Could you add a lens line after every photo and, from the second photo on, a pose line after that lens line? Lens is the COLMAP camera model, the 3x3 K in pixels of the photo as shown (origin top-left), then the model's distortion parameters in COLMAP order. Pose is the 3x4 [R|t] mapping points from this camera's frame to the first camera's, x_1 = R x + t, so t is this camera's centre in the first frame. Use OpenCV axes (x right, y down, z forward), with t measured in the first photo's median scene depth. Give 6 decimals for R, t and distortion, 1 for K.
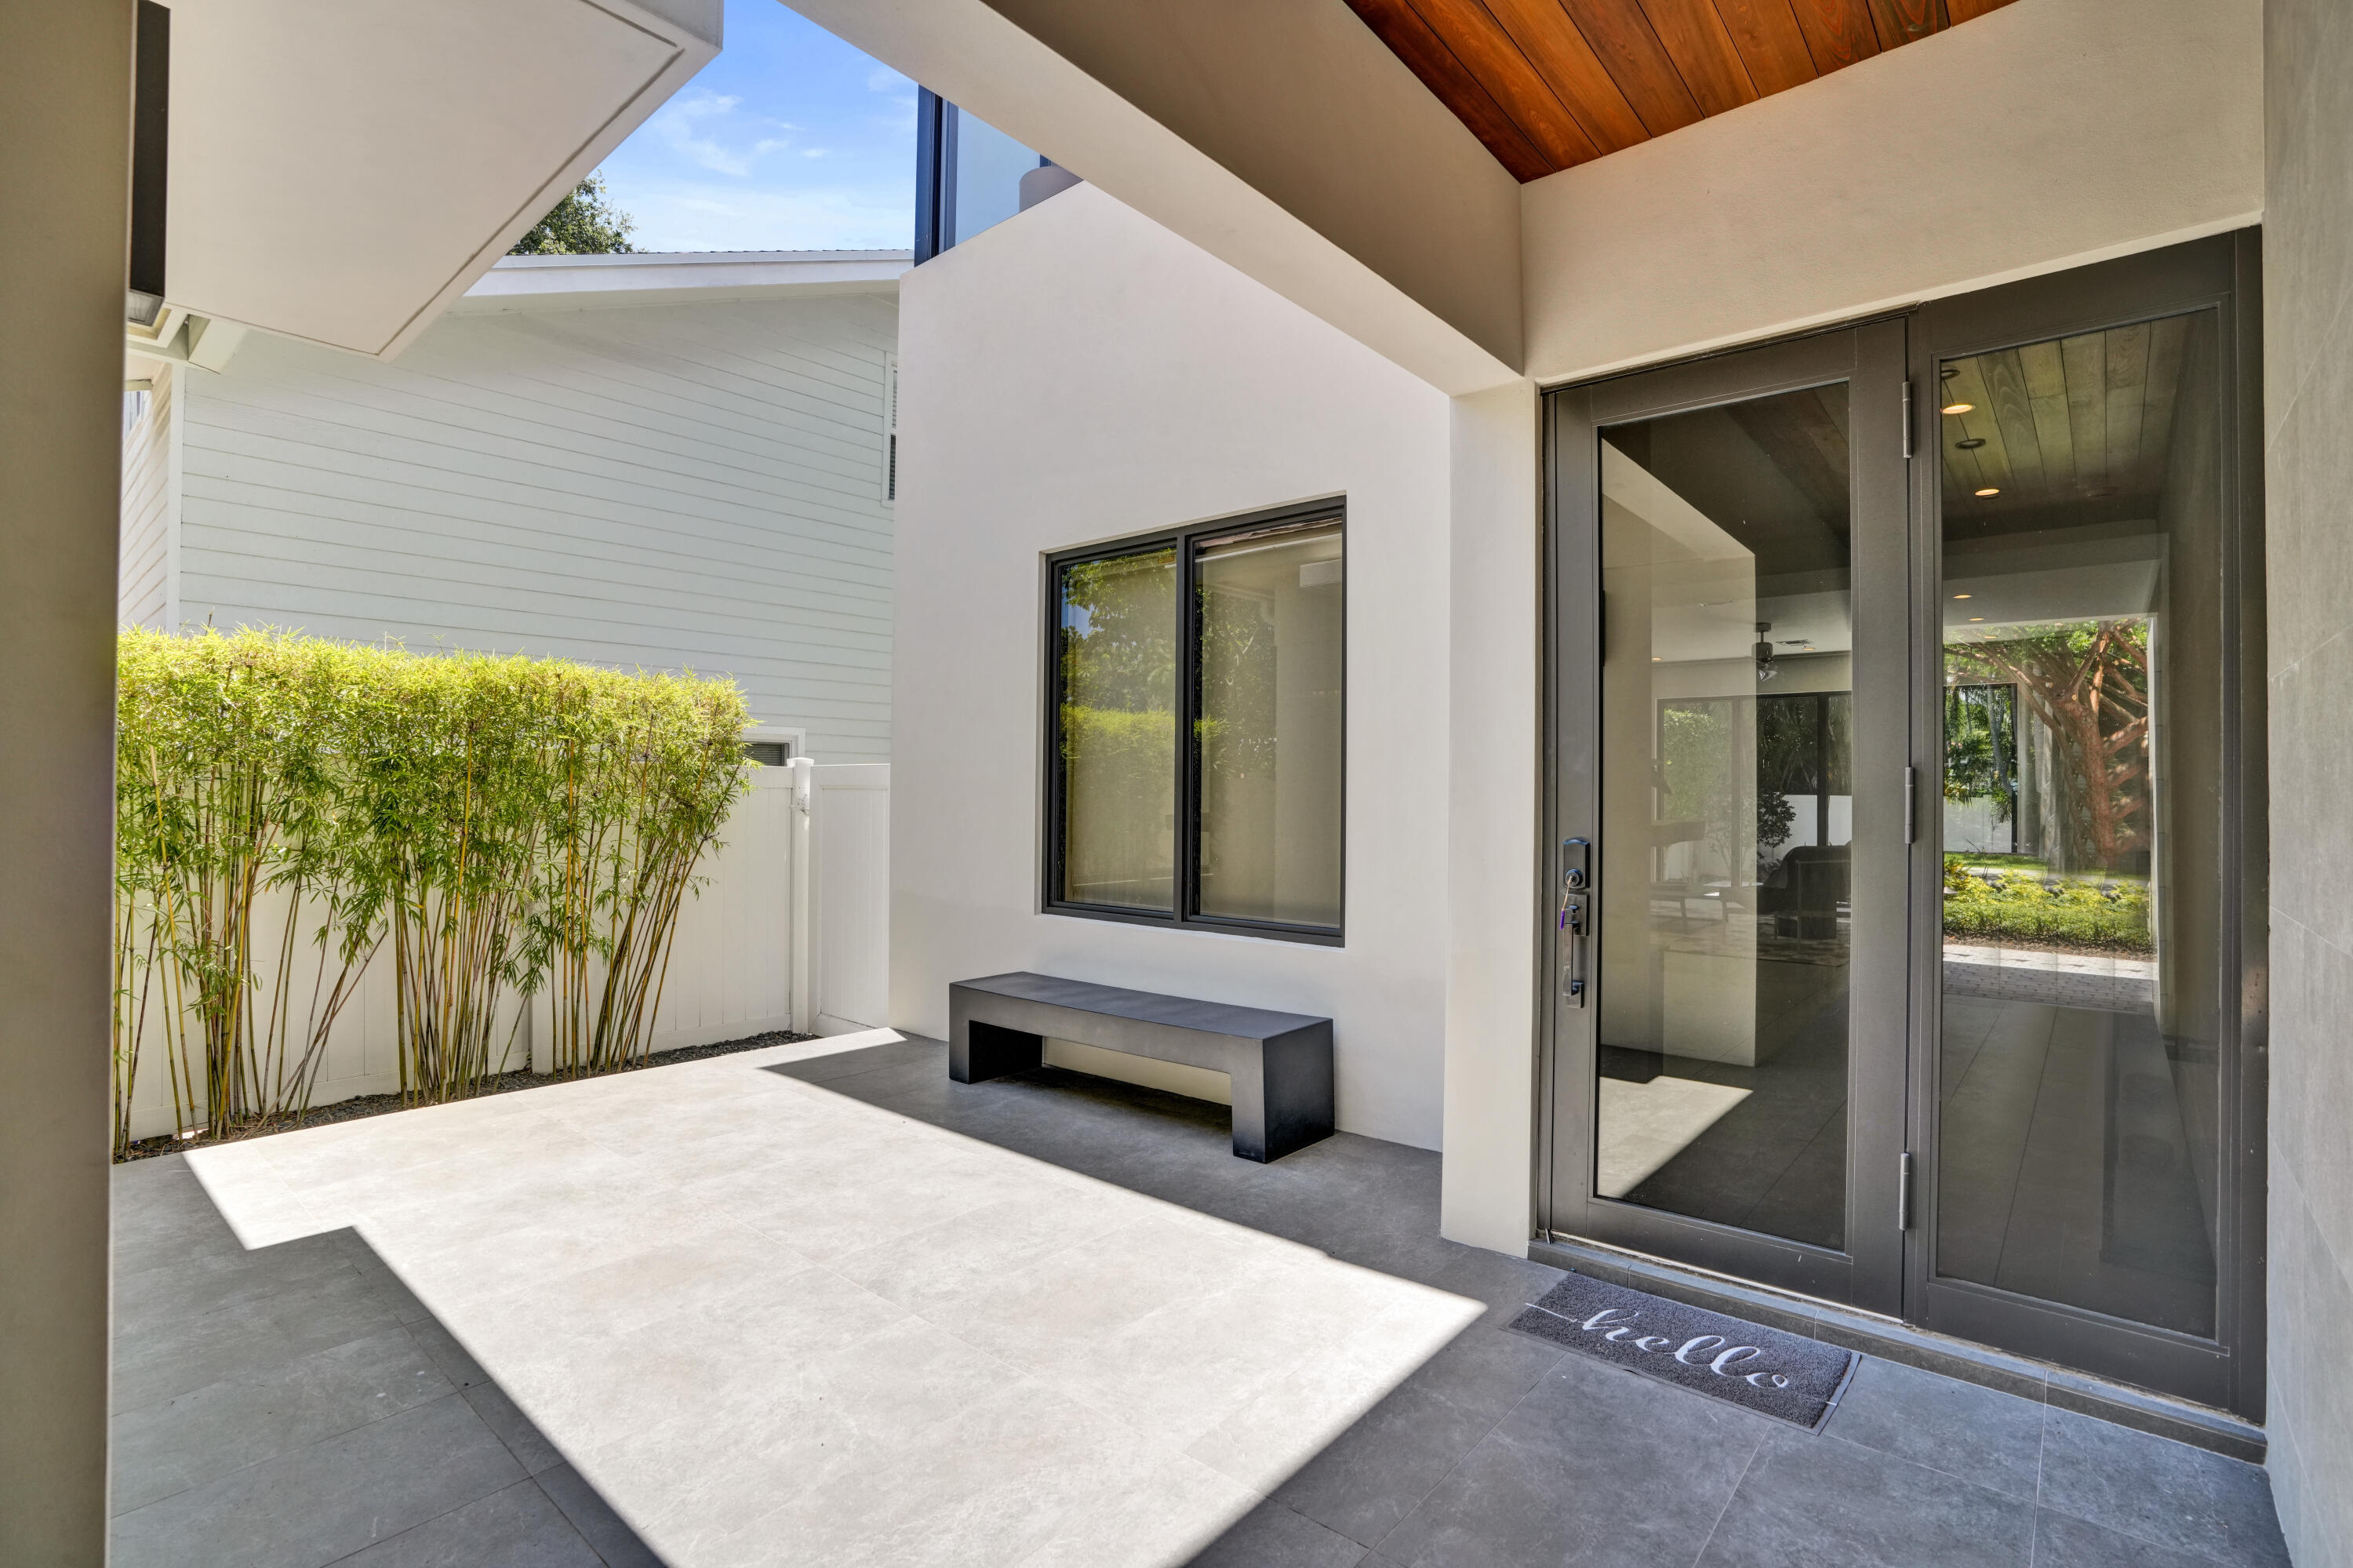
lens RADIAL K [[1083.8, 0, 1175.0], [0, 1083.8, 787.0], [0, 0, 1]] dist [-0.024247, 0.002488]
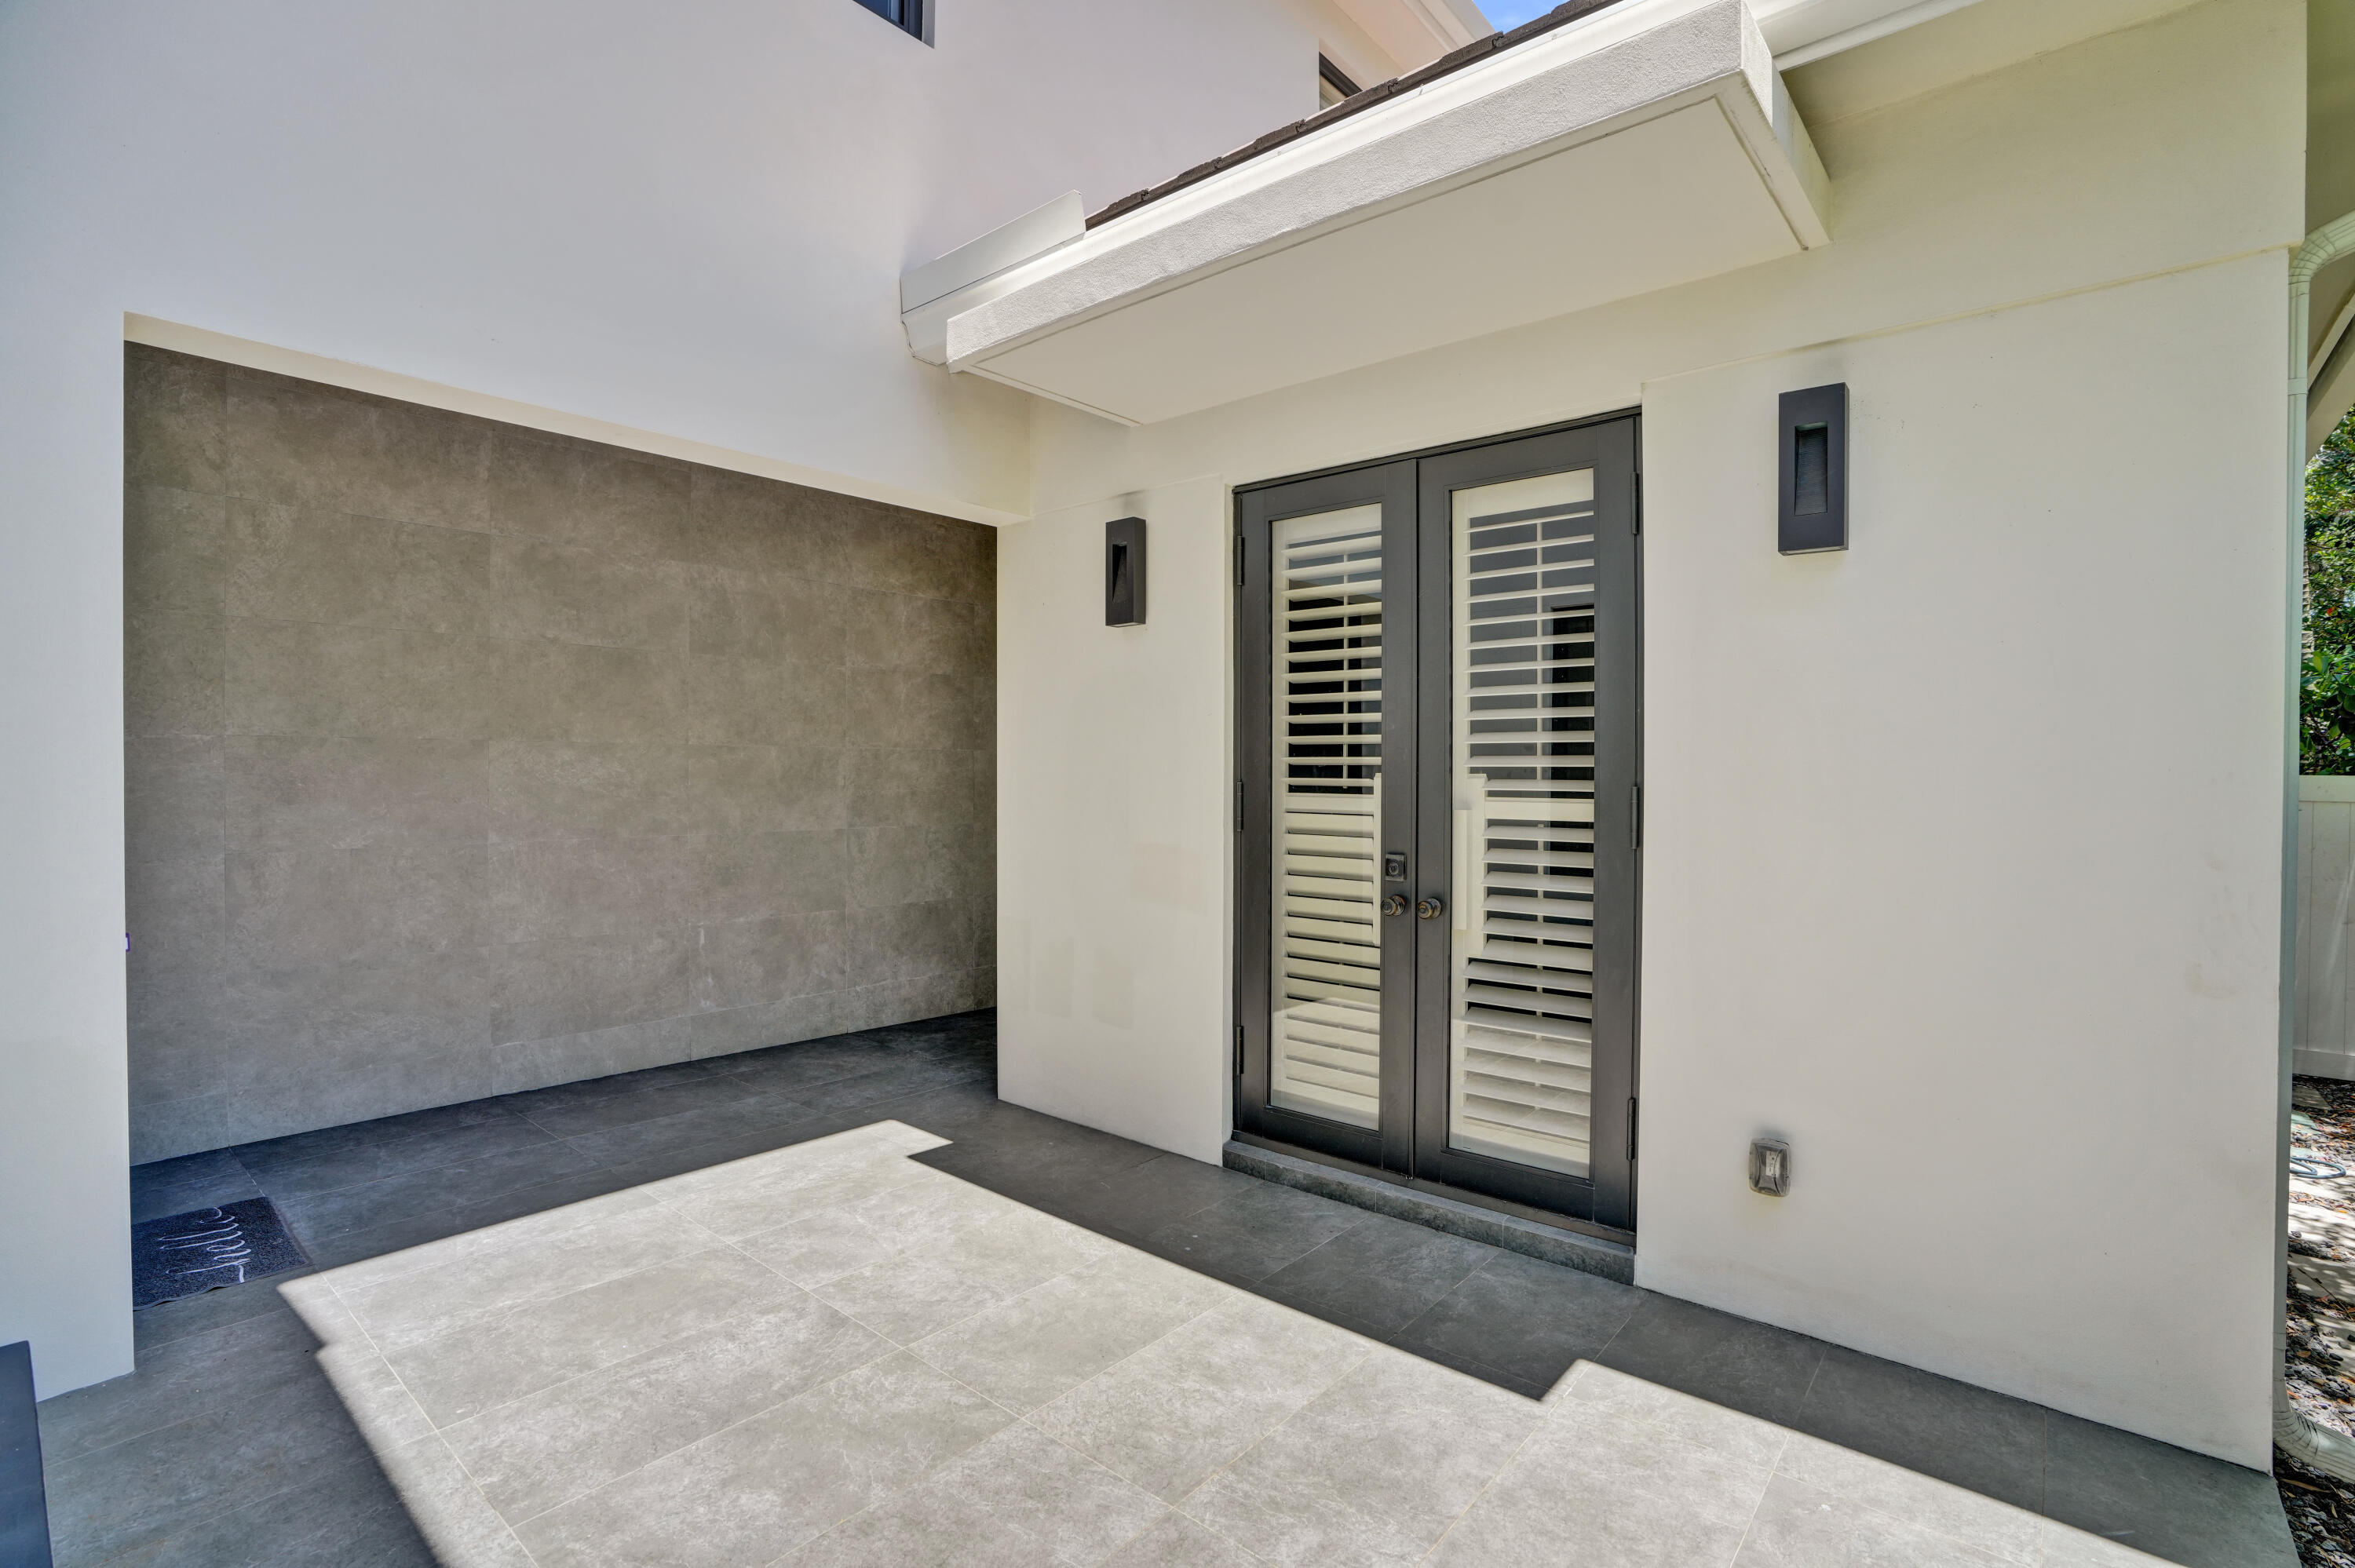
lens RADIAL K [[1084.6, 0, 1179.2], [0, 1084.6, 781.8], [0, 0, 1]] dist [-0.024247, 0.002488]
pose [[-0.999897, -0.006610, -0.012725, -0.562236], [-0.006633, 0.999976, 0.001744, -0.029446], [0.012713, 0.001828, -0.999918, 1.952521]]
